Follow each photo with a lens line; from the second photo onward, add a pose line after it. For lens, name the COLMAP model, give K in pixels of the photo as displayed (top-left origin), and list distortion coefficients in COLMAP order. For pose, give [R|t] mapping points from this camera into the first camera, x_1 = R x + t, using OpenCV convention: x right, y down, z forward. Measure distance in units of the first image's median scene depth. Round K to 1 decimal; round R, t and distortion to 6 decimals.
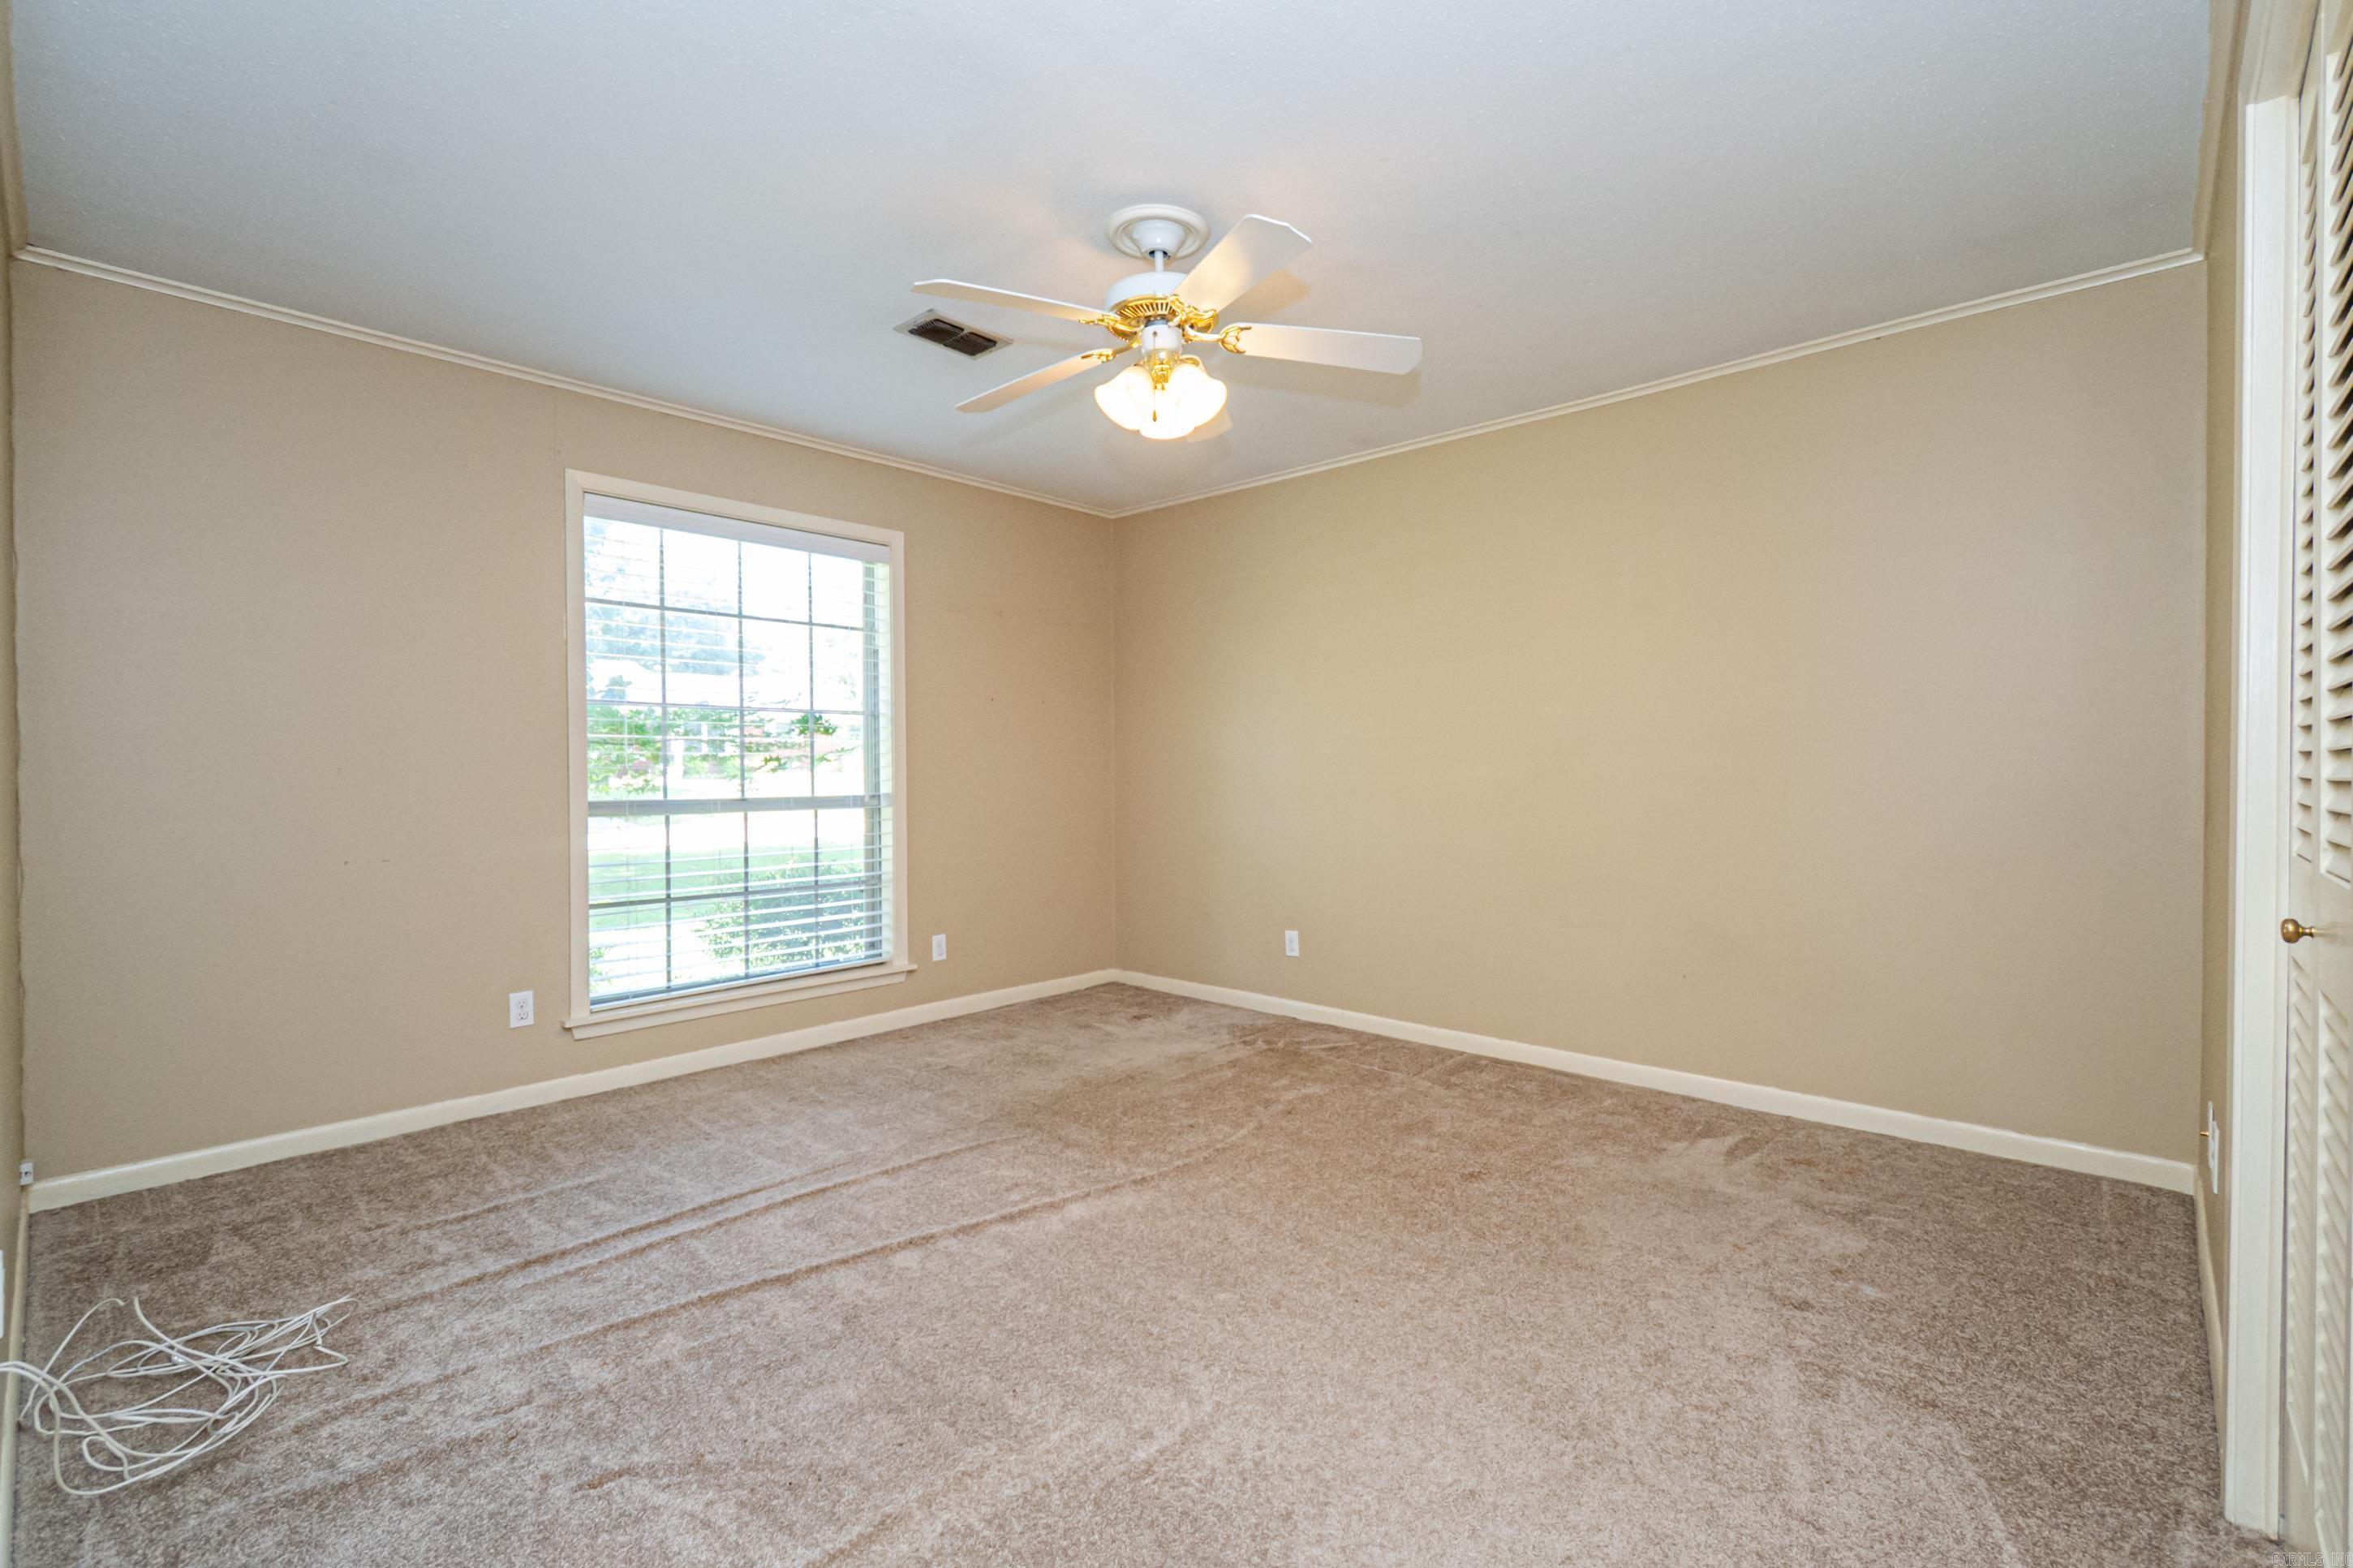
lens RADIAL K [[1048.6, 0, 1182.2], [0, 1048.6, 785.6], [0, 0, 1]] dist [0.014290, -0.007768]
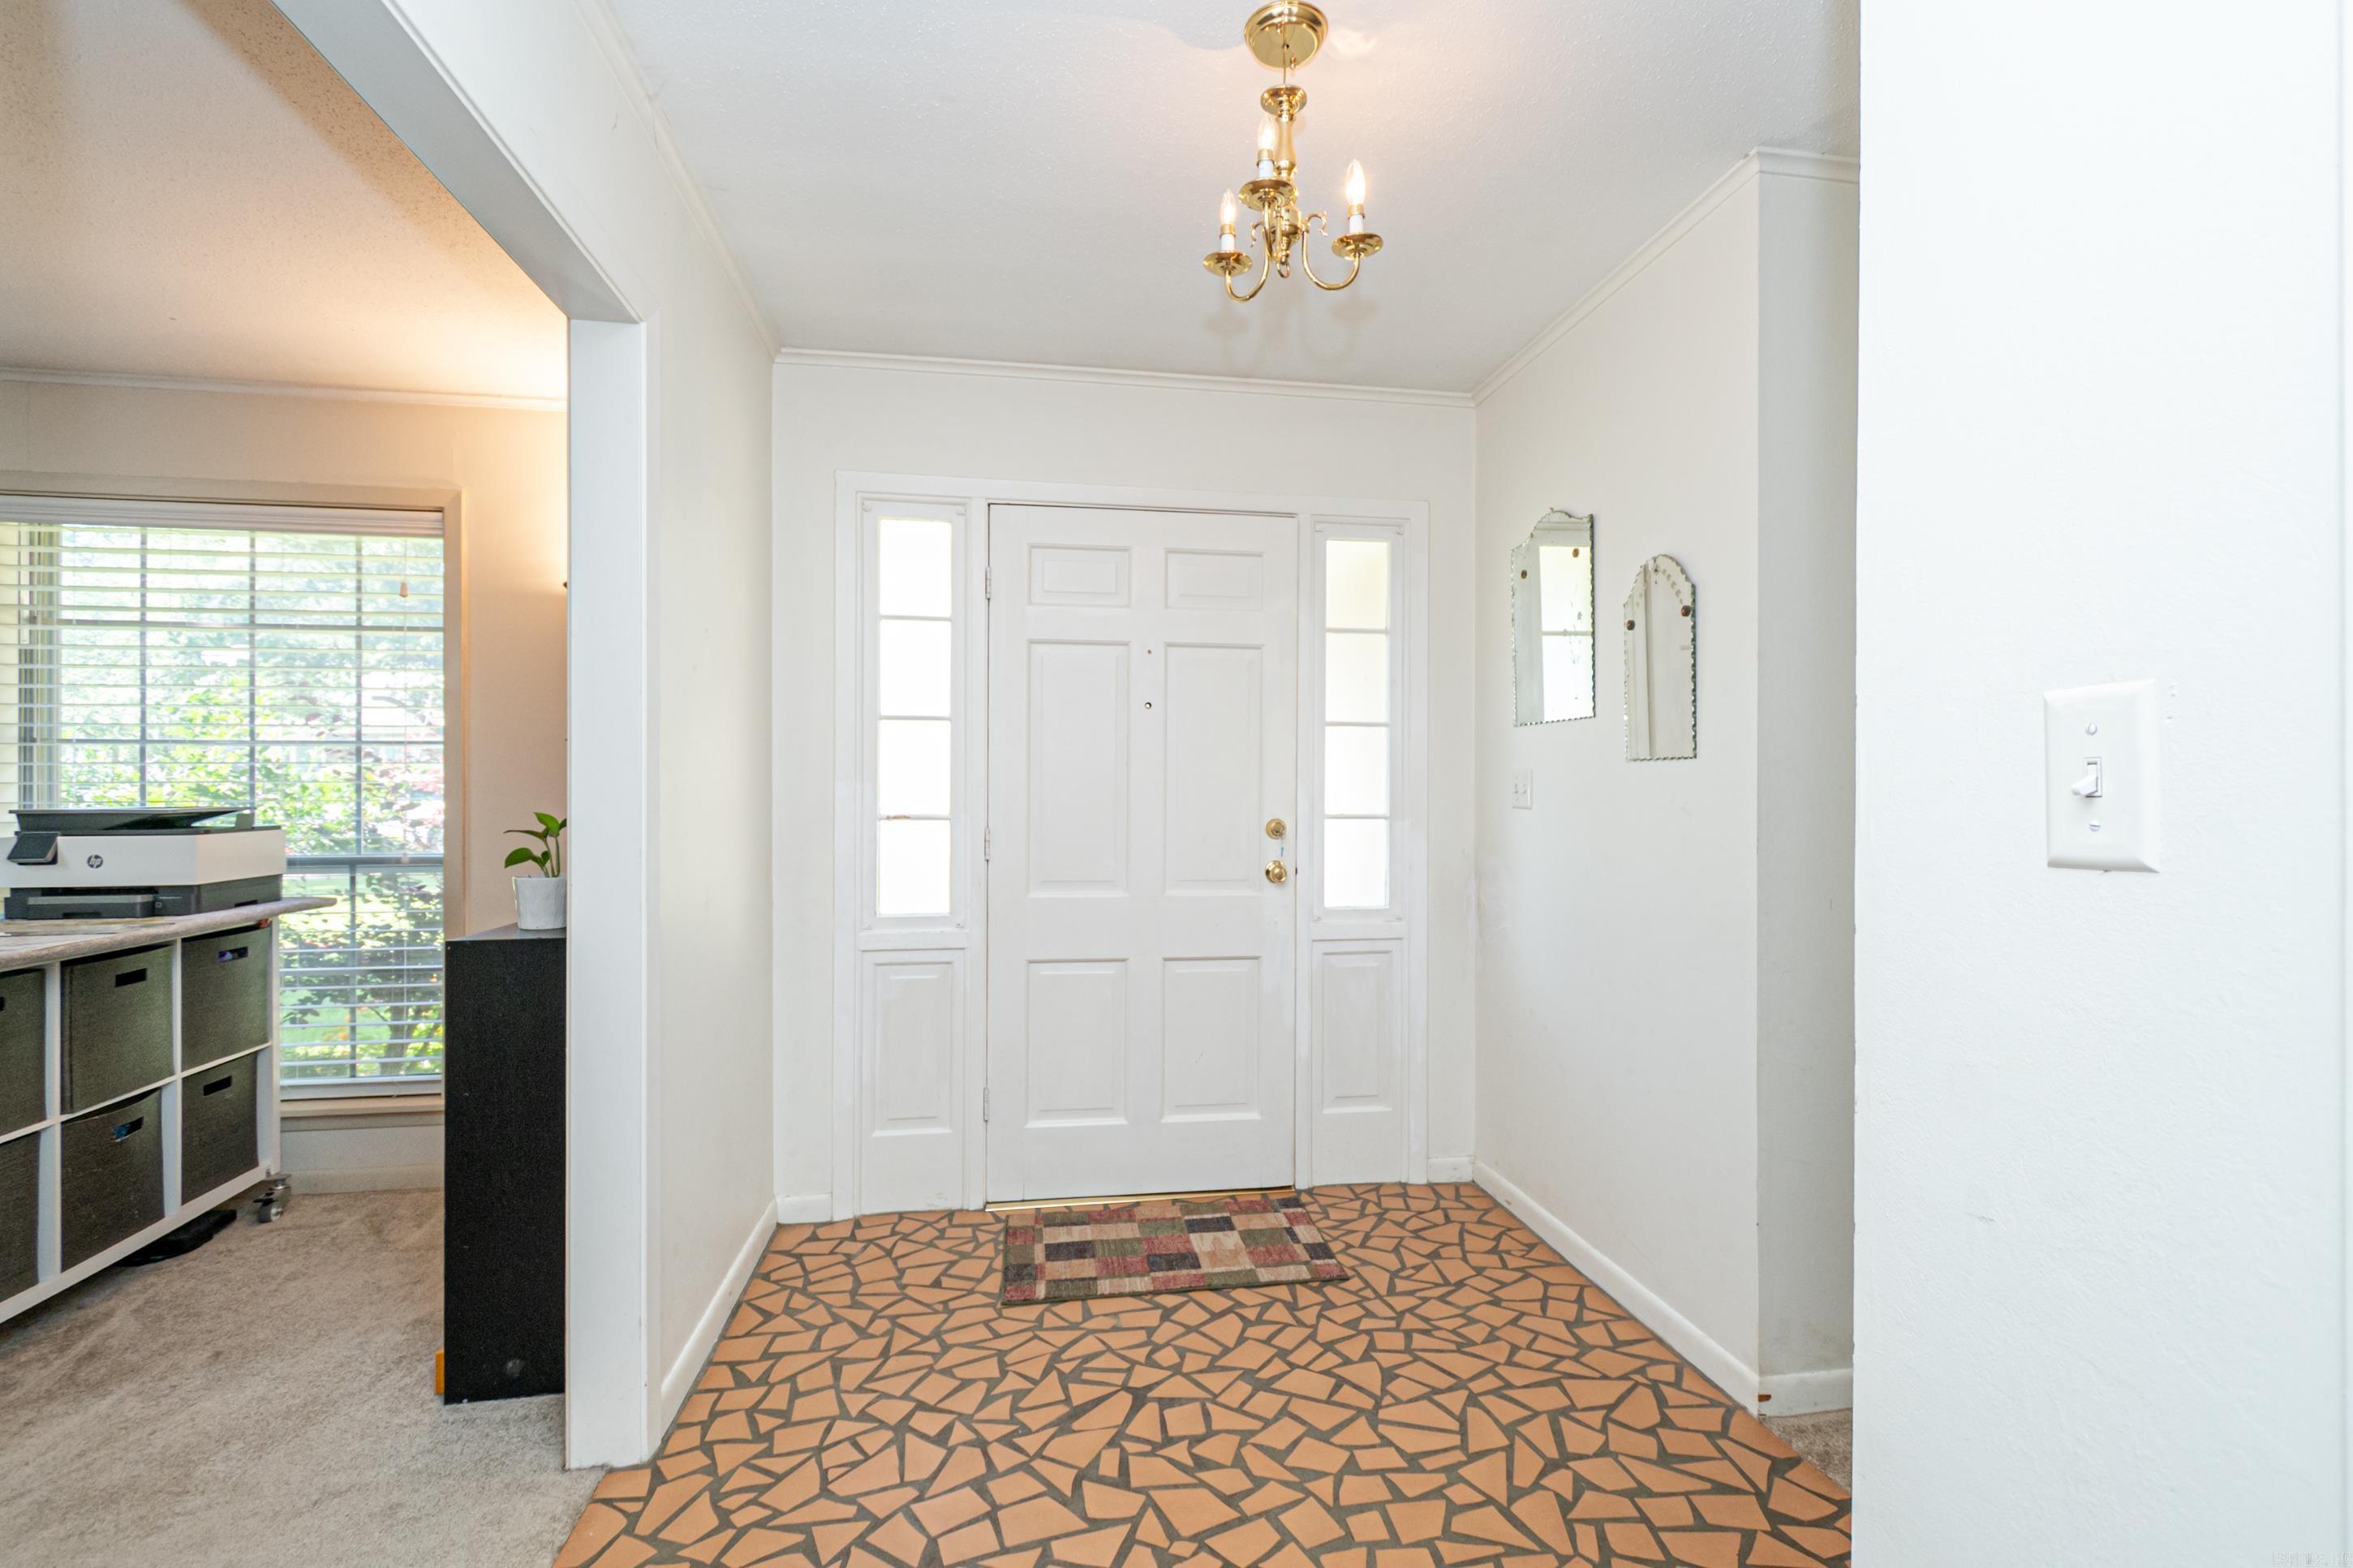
lens RADIAL K [[1048.6, 0, 1182.2], [0, 1048.6, 785.6], [0, 0, 1]] dist [0.014290, -0.007768]
pose [[0.786154, 0.003262, -0.618022, 0.577949], [-0.009675, 0.999928, -0.007029, -0.043275], [0.617955, 0.011505, 0.786129, 0.766065]]
